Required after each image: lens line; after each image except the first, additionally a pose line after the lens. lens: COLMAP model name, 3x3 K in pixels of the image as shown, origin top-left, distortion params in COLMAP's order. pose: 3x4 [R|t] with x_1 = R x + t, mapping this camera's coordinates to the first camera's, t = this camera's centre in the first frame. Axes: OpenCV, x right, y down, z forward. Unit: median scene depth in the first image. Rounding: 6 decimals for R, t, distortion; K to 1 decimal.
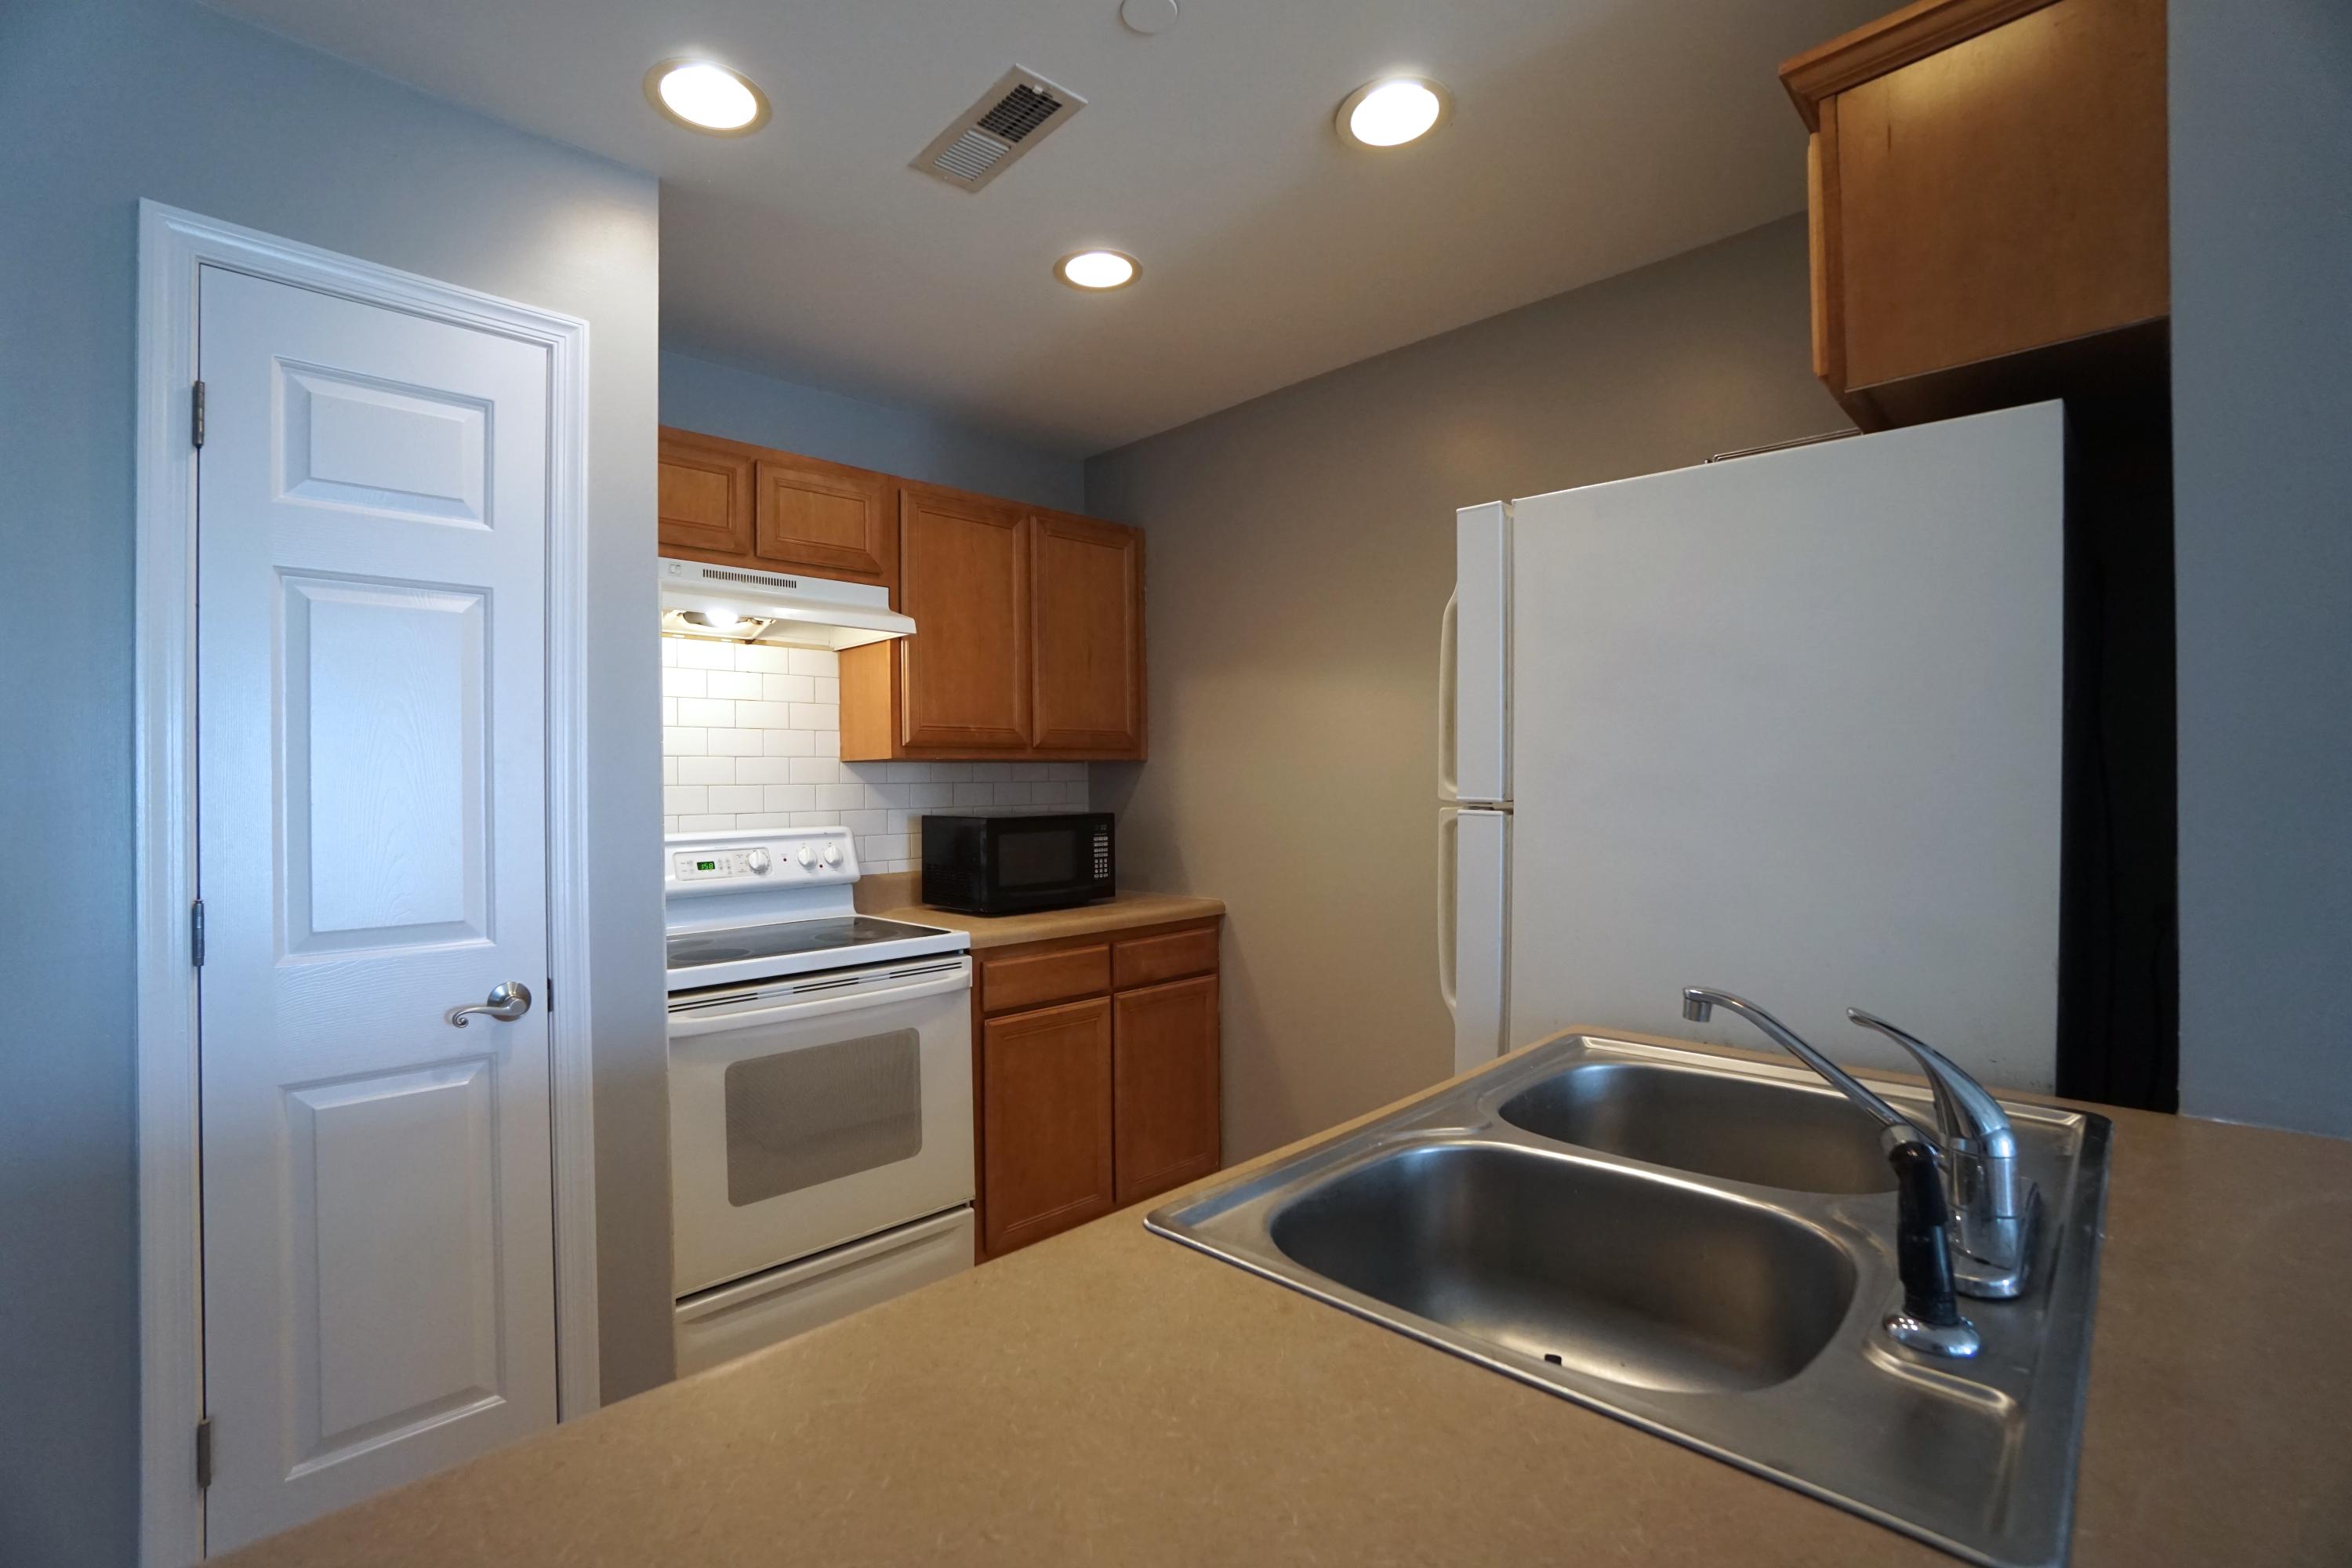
lens RADIAL K [[1033.6, 0, 1165.3], [0, 1033.6, 781.6], [0, 0, 1]] dist [-0.060882, 0.019266]
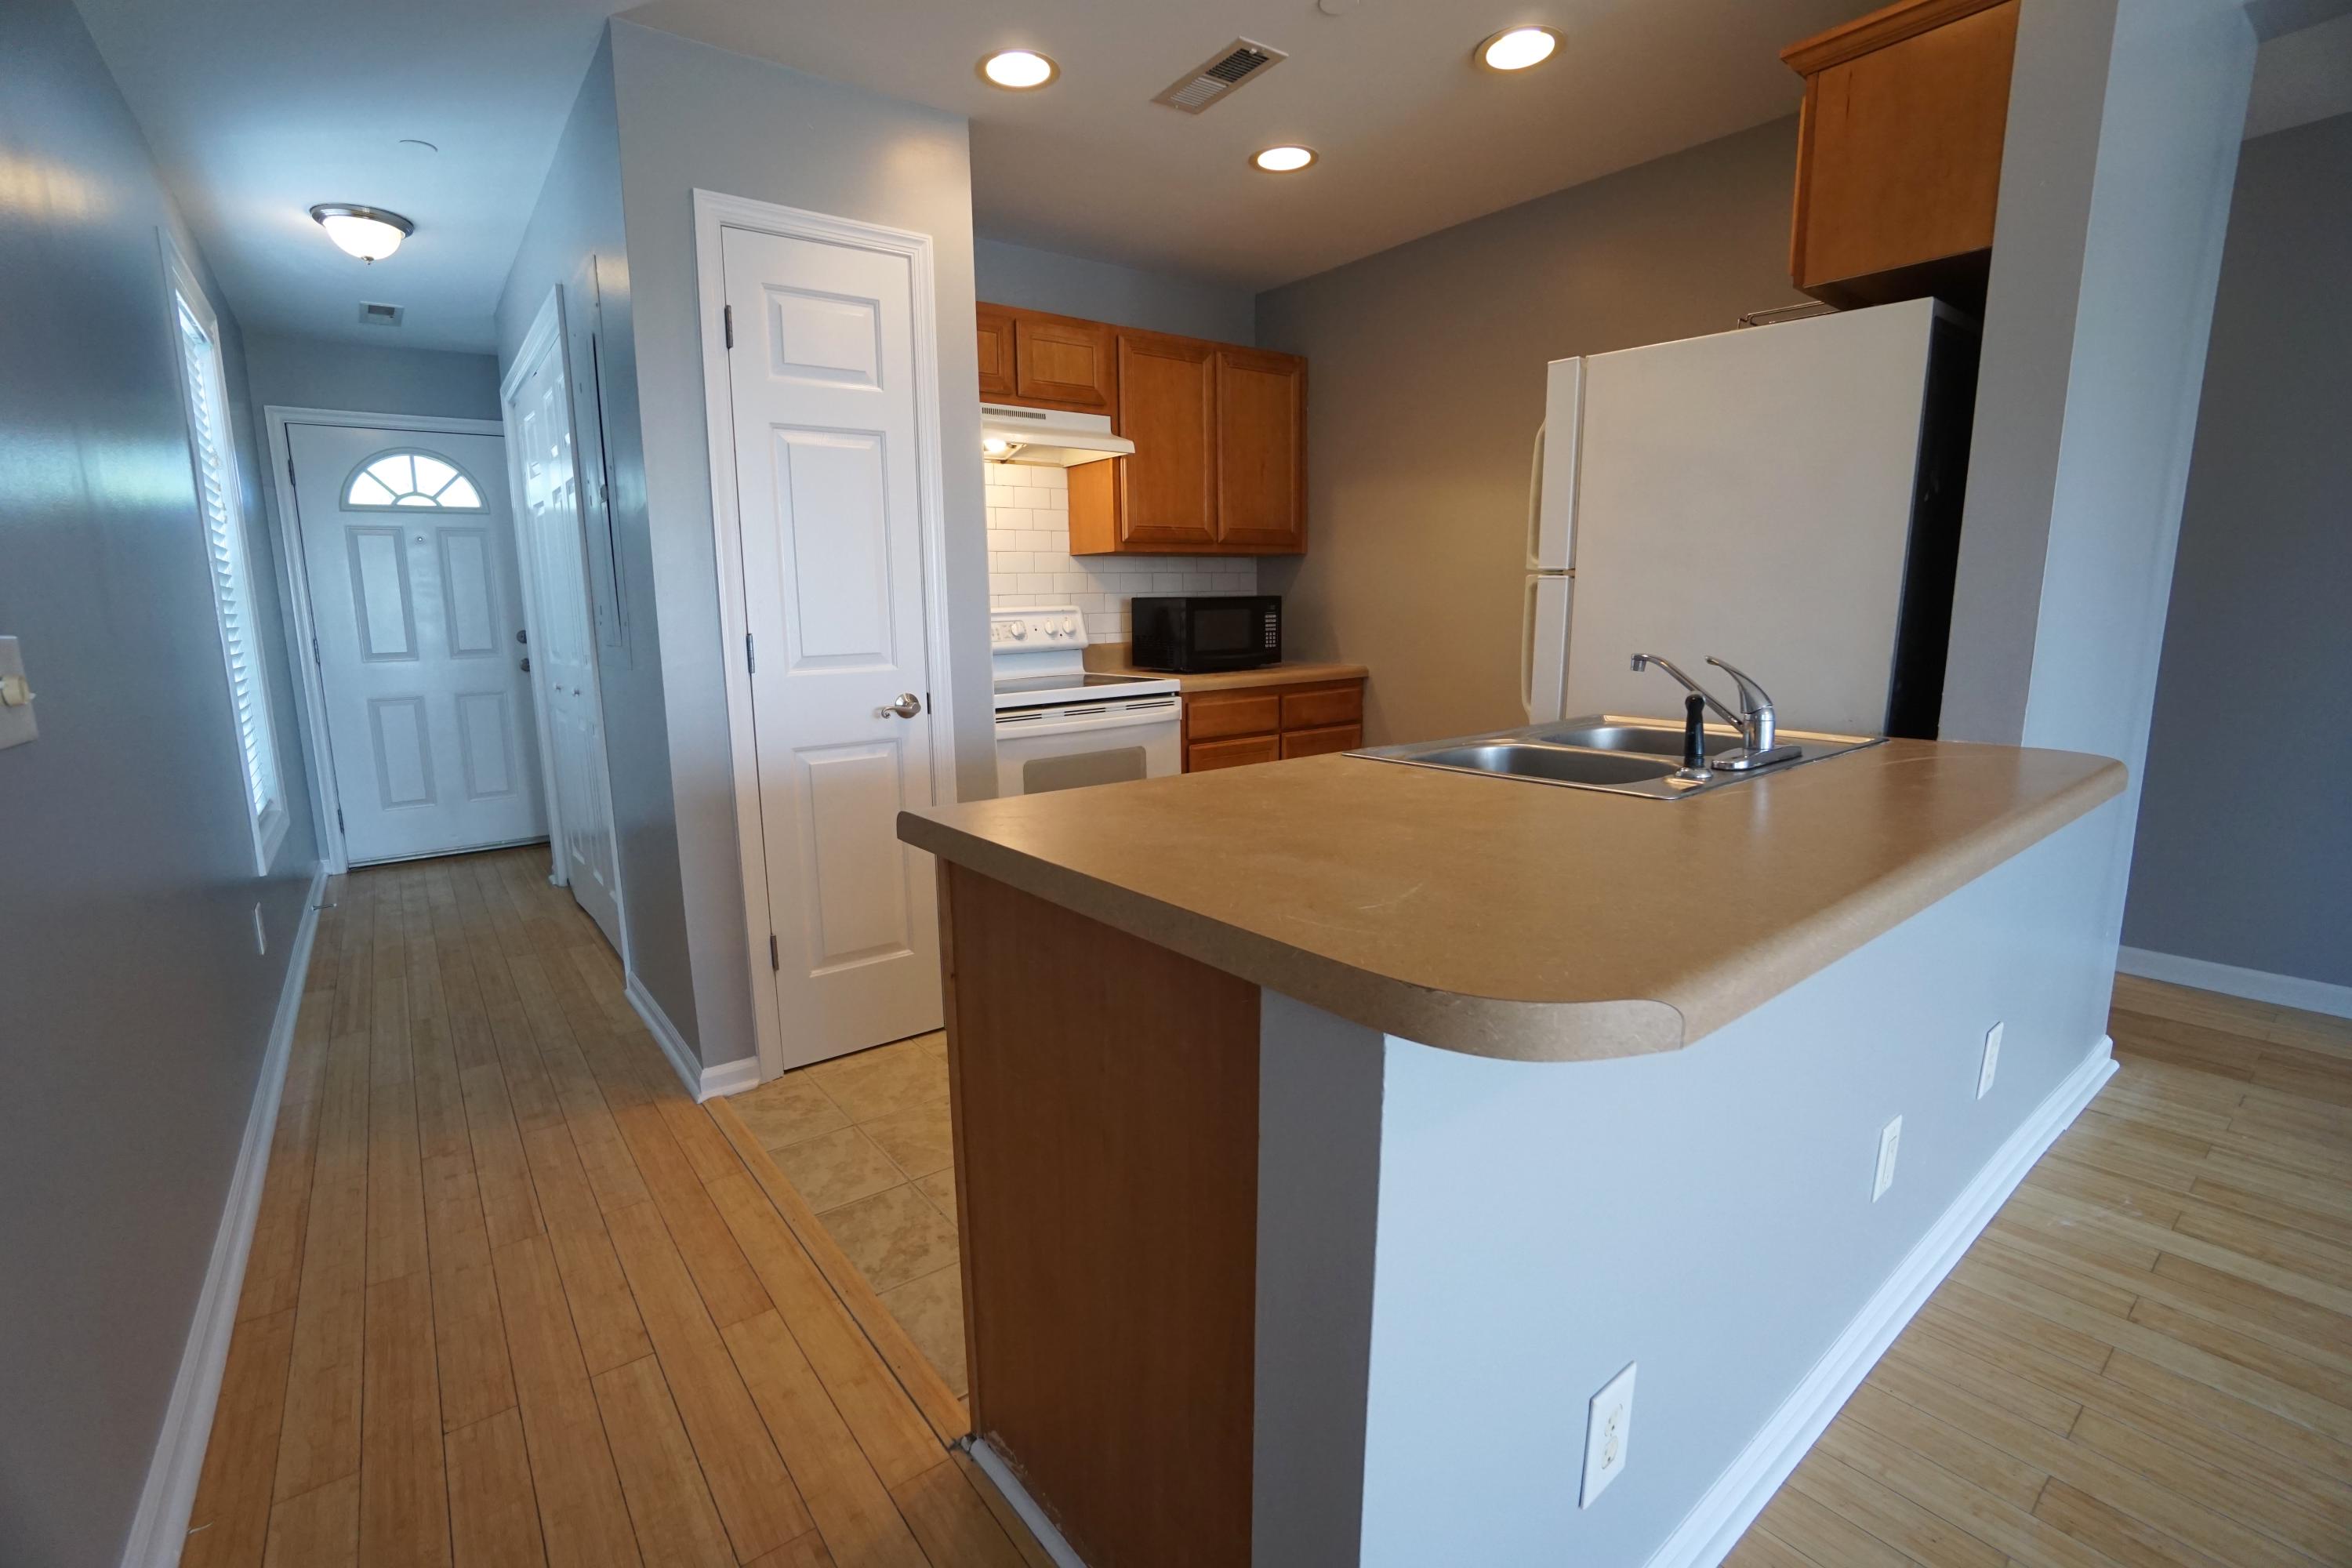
lens RADIAL K [[1033.6, 0, 1165.3], [0, 1033.6, 781.6], [0, 0, 1]] dist [-0.060882, 0.019266]
pose [[0.992194, 0.017772, -0.123431, -0.035772], [0.004706, 0.983752, 0.179472, 0.031573], [0.124615, -0.178652, 0.975989, -0.333939]]
